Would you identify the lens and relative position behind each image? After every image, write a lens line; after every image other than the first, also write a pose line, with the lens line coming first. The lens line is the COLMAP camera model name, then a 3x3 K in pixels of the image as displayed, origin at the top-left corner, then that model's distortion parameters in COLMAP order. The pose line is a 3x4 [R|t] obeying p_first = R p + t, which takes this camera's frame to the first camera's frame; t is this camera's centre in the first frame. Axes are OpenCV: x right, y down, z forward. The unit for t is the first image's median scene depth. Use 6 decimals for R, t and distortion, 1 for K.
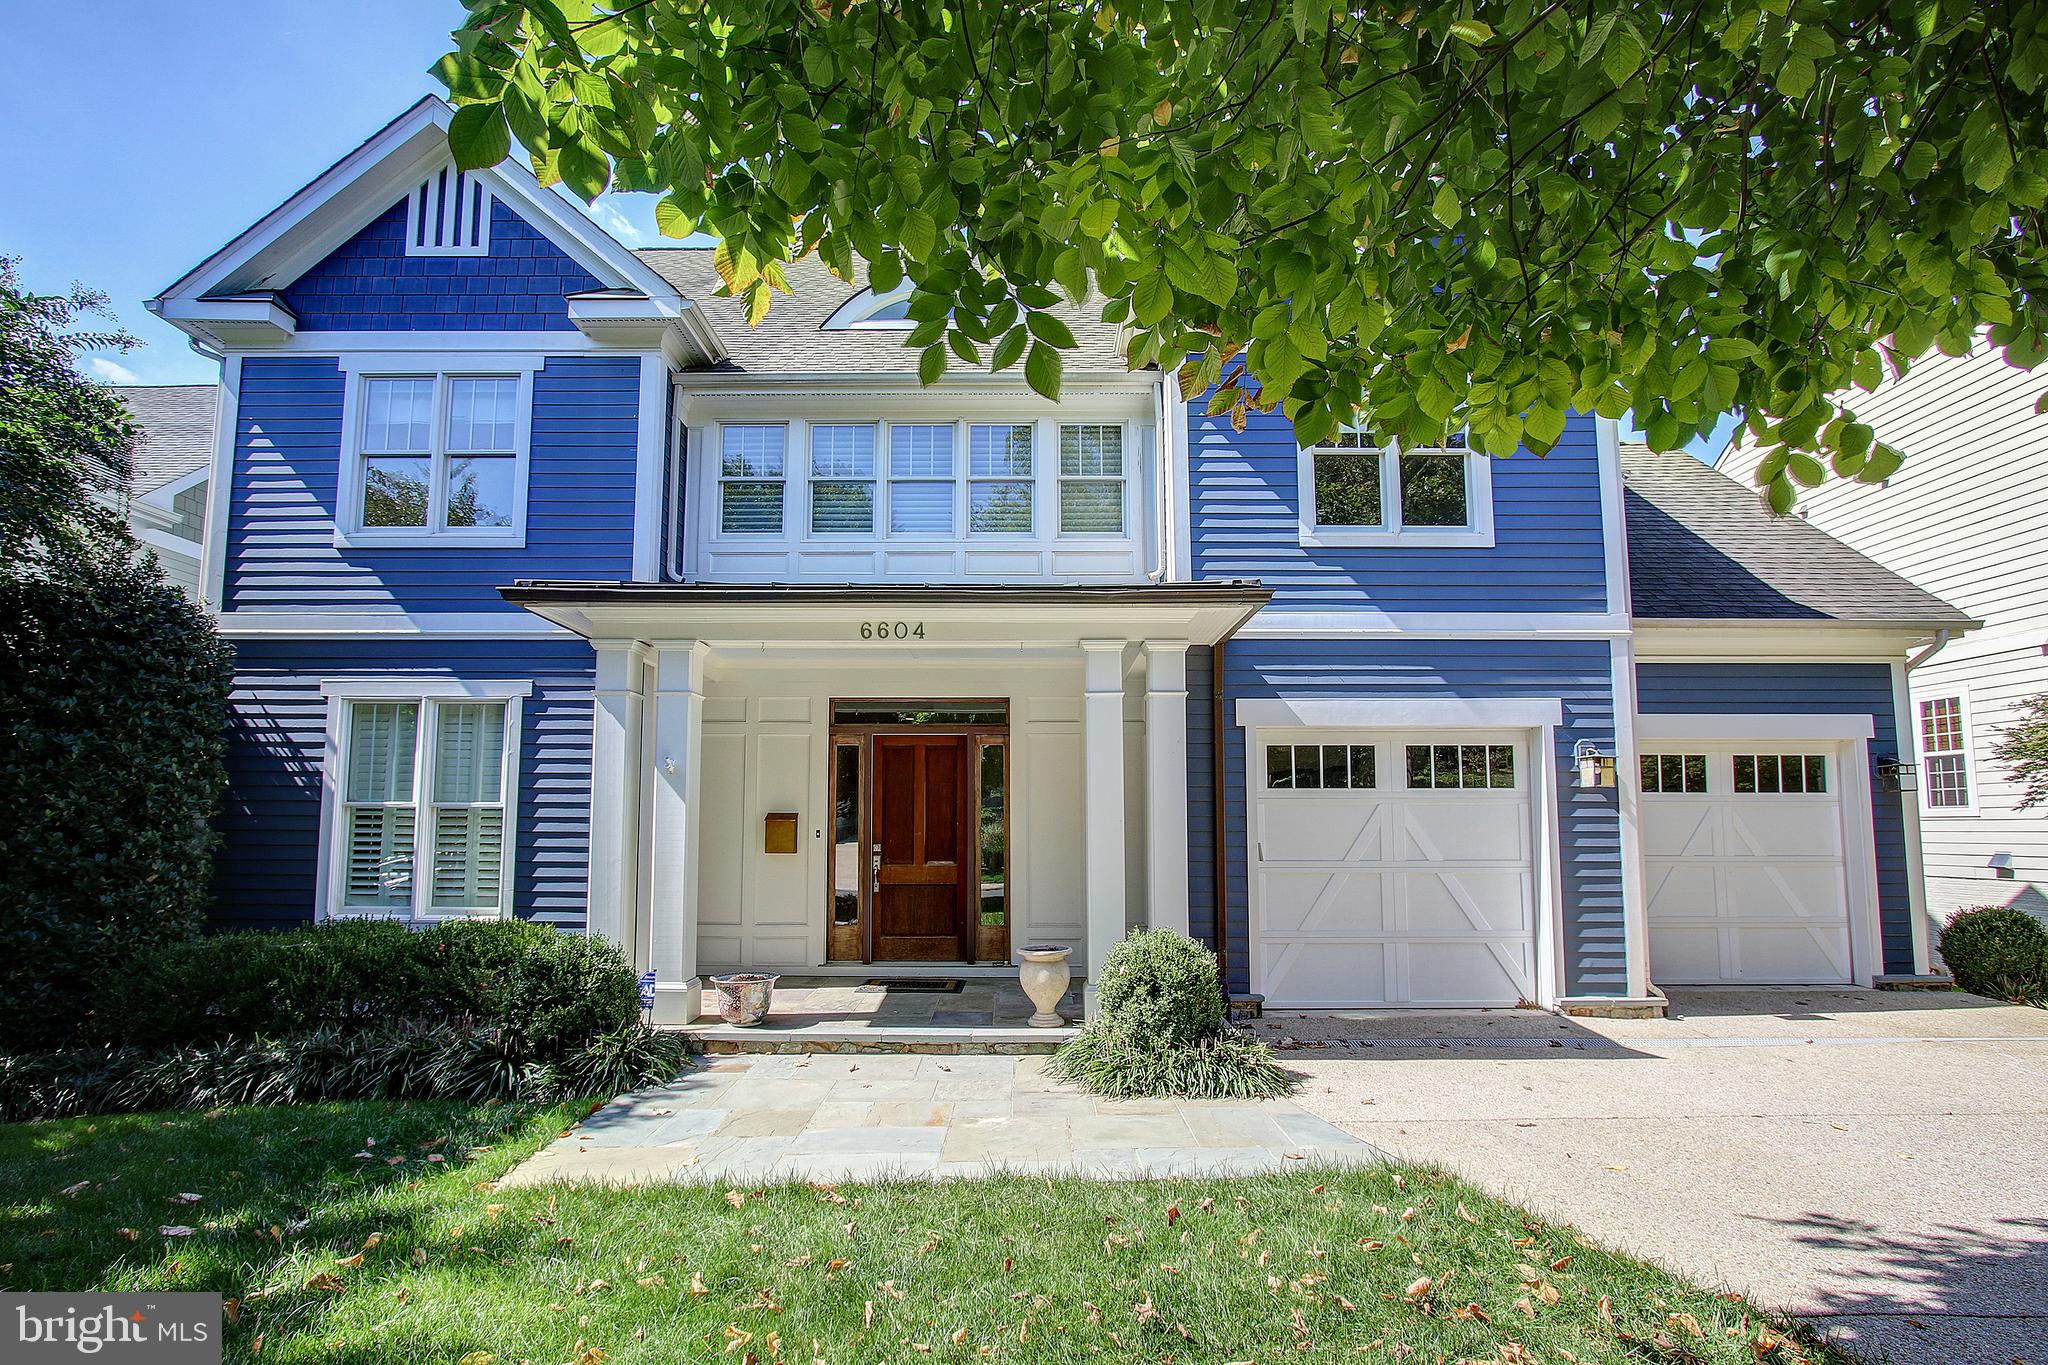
lens RADIAL K [[954.0, 0, 1024.9], [0, 954.0, 690.8], [0, 0, 1]] dist [-0.008608, -0.000214]
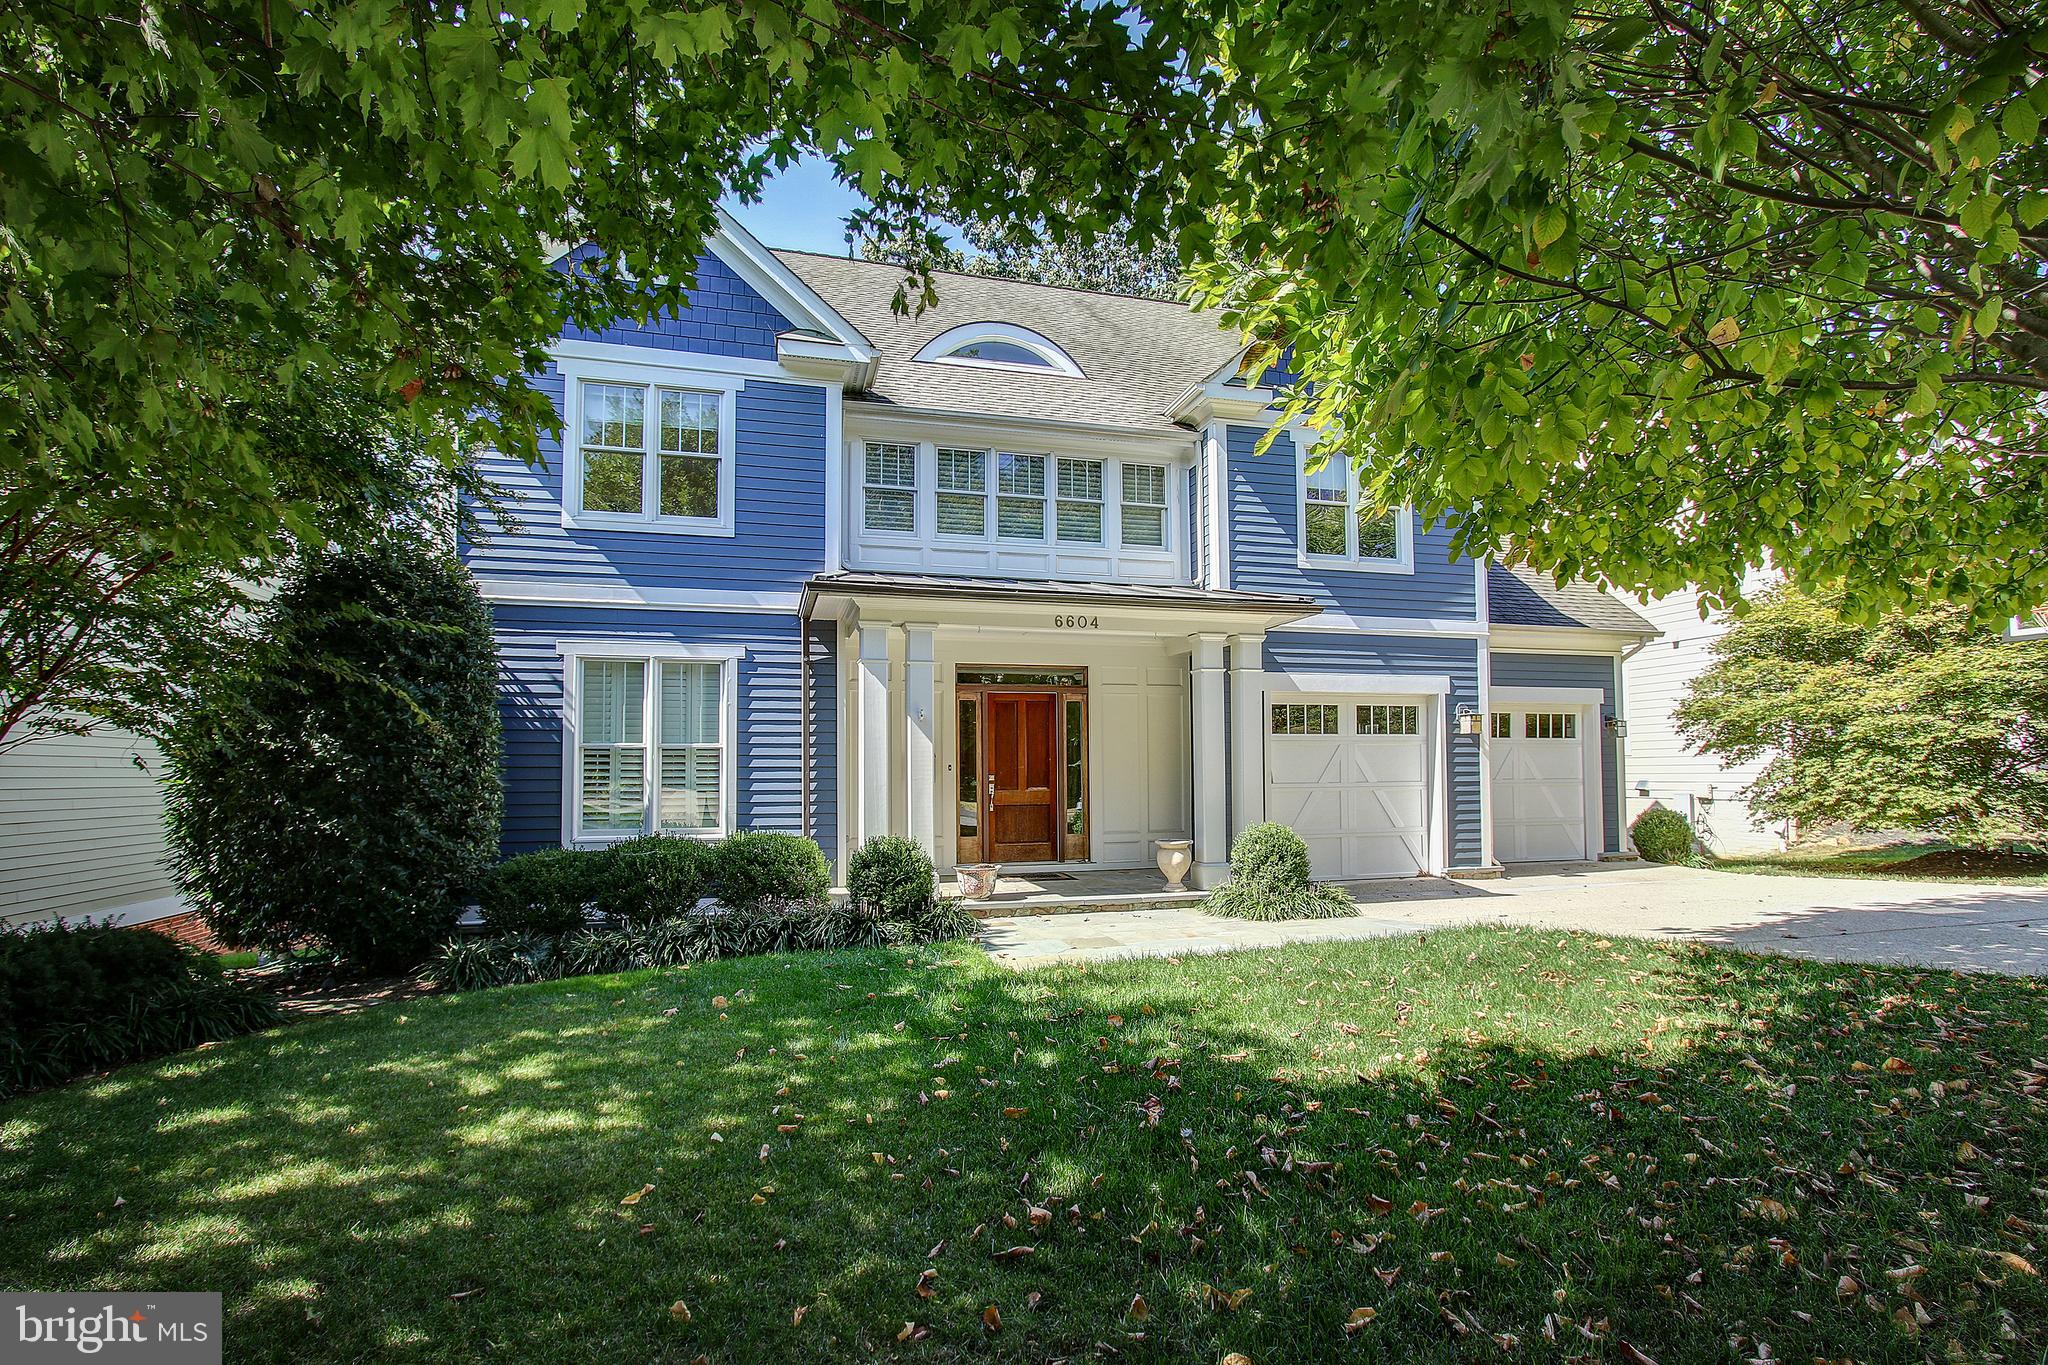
lens RADIAL K [[925.2, 0, 1024.0], [0, 925.2, 682.5], [0, 0, 1]] dist [-0.000657, -0.000010]
pose [[0.966969, 0.017067, 0.254320, -0.470021], [-0.027867, 0.998854, 0.038922, -0.020067], [-0.253364, -0.044724, 0.966337, -0.262919]]
